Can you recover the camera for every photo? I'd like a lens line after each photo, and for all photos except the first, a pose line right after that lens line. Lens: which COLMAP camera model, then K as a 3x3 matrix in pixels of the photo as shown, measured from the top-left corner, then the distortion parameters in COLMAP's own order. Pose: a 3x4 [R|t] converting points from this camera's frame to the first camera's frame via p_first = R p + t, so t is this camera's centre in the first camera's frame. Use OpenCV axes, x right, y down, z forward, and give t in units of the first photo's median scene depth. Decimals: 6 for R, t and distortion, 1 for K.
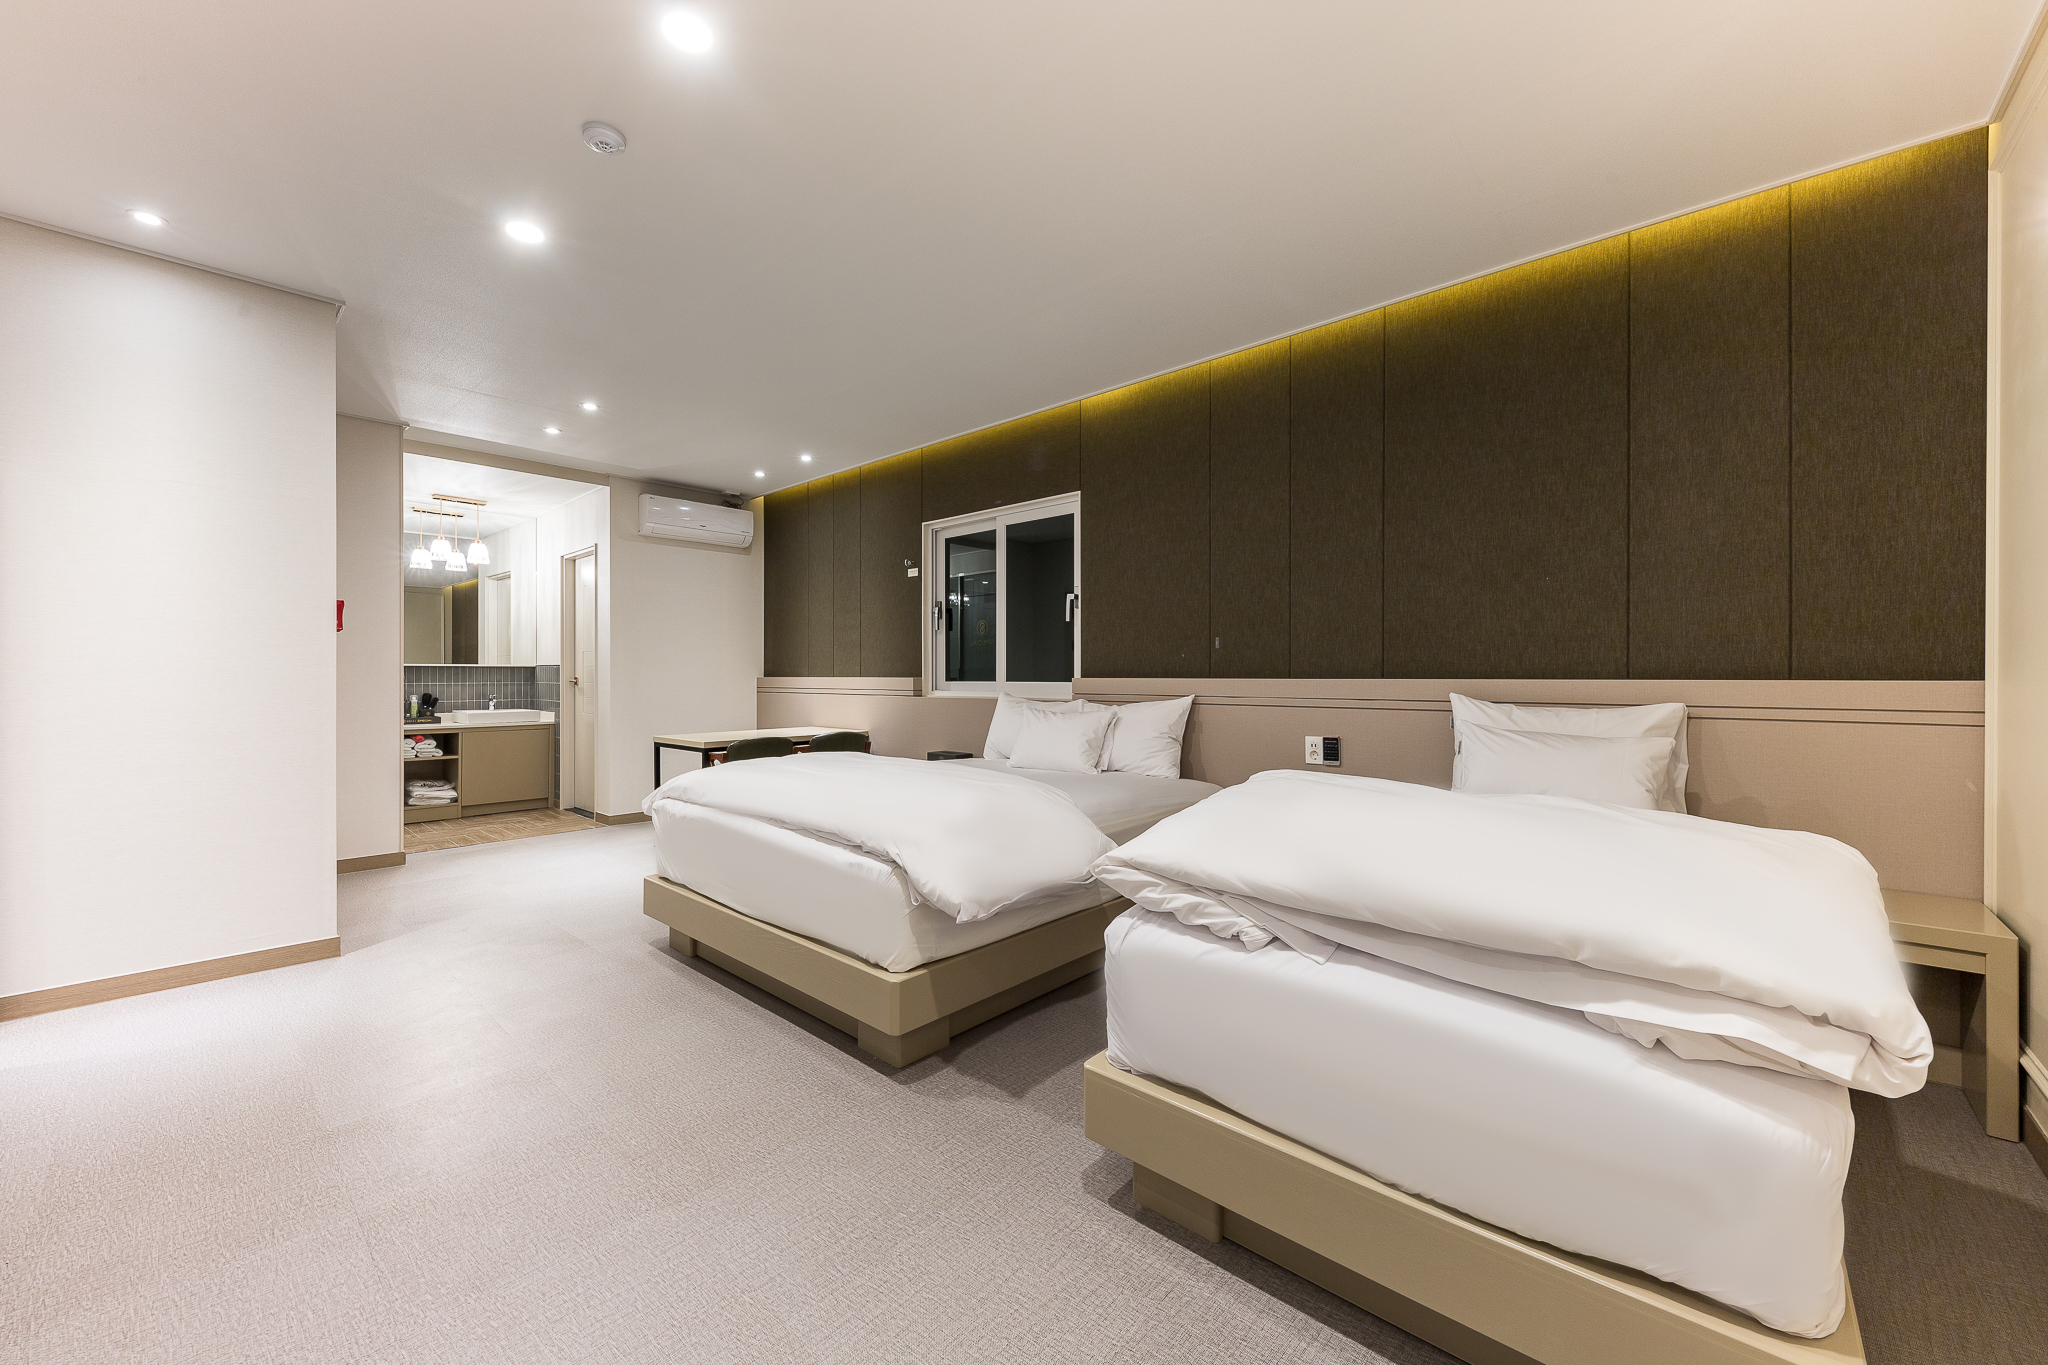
lens RADIAL K [[767.1, 0, 1013.2], [0, 767.1, 666.1], [0, 0, 1]] dist [0.000081, 0.000100]
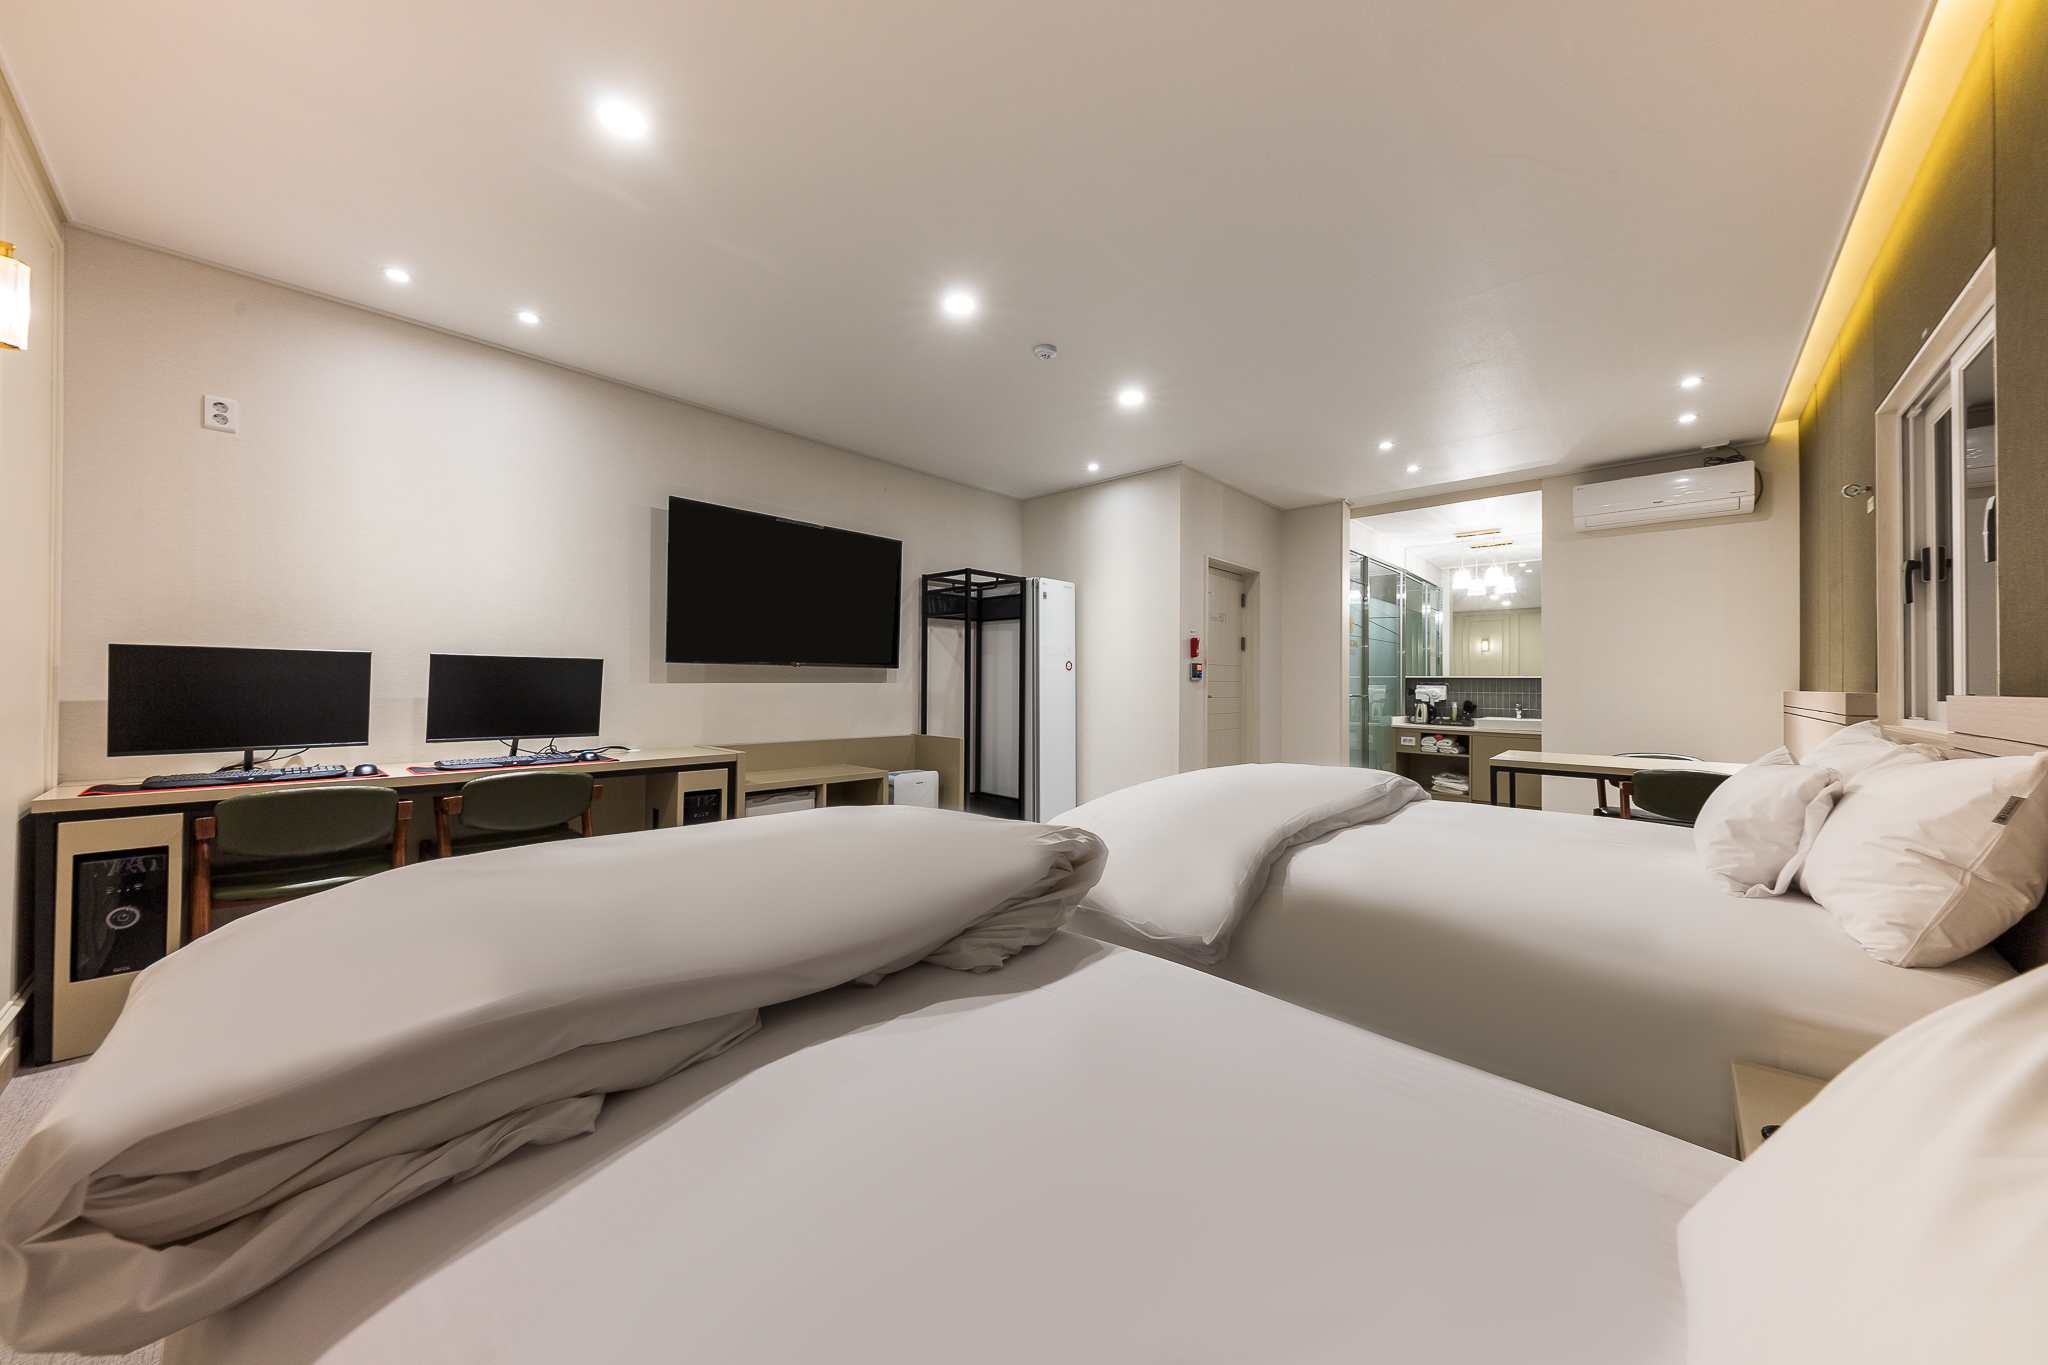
lens RADIAL K [[705.6, 0, 1018.9], [0, 705.6, 681.2], [0, 0, 1]] dist [0.000412, -0.000123]
pose [[-0.019435, 0.000340, -0.999811, 0.600135], [0.003232, 0.999995, 0.000277, 0.005072], [0.999806, -0.003226, -0.019436, 0.582007]]
